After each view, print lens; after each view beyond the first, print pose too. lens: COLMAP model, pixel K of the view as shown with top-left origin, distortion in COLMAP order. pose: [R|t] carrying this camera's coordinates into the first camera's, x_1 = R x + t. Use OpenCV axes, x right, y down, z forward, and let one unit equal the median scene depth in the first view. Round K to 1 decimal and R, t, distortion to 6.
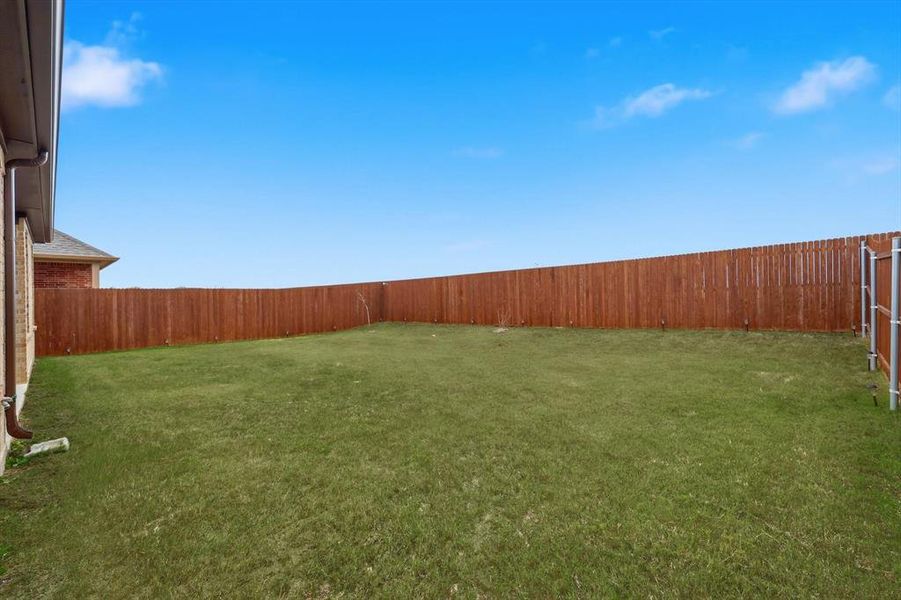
lens RADIAL K [[404.7, 0, 445.2], [0, 404.7, 299.1], [0, 0, 1]] dist [-0.000182, -0.000022]
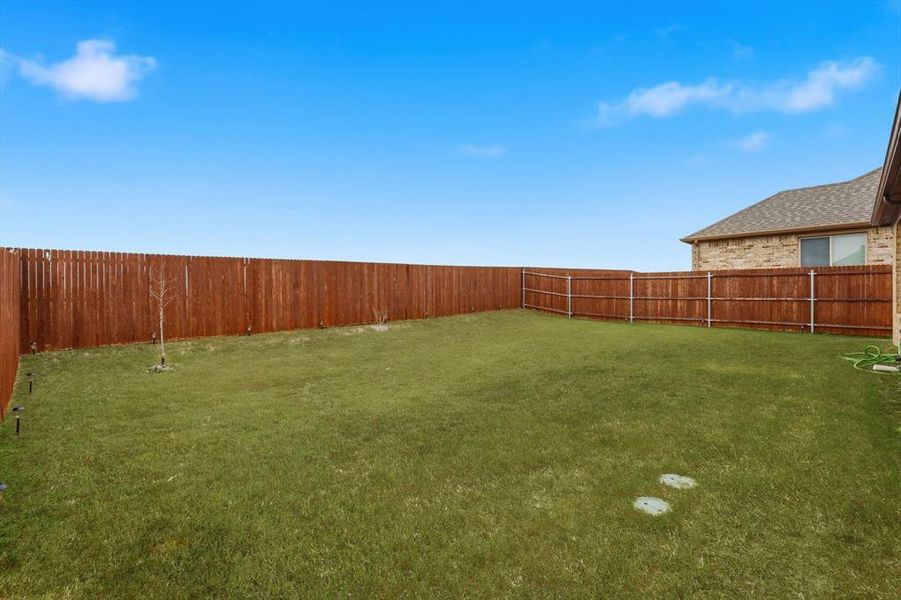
lens RADIAL K [[404.7, 0, 447.6], [0, 404.7, 295.4], [0, 0, 1]] dist [-0.000182, -0.000022]
pose [[-0.007672, 0.000792, 0.999970, -0.751564], [0.006792, 0.999977, -0.000740, 0.005170], [-0.999947, 0.006786, -0.007678, 0.826240]]
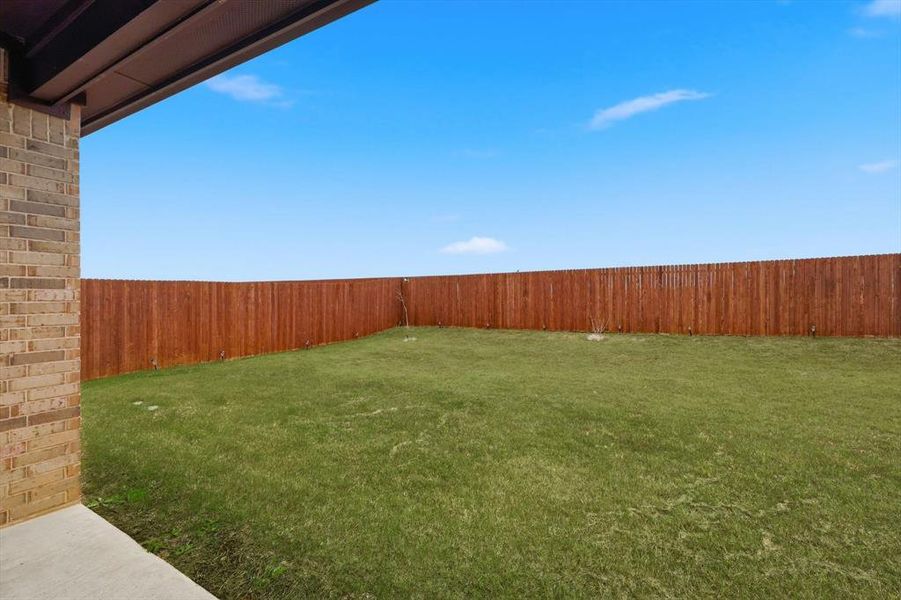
lens RADIAL K [[404.7, 0, 449.3], [0, 404.7, 297.8], [0, 0, 1]] dist [-0.000182, -0.000022]
pose [[0.963604, 0.012202, 0.267055, -0.385252], [-0.012682, 0.999920, 0.000073, -0.003599], [-0.267033, -0.003457, 0.963681, 0.243299]]
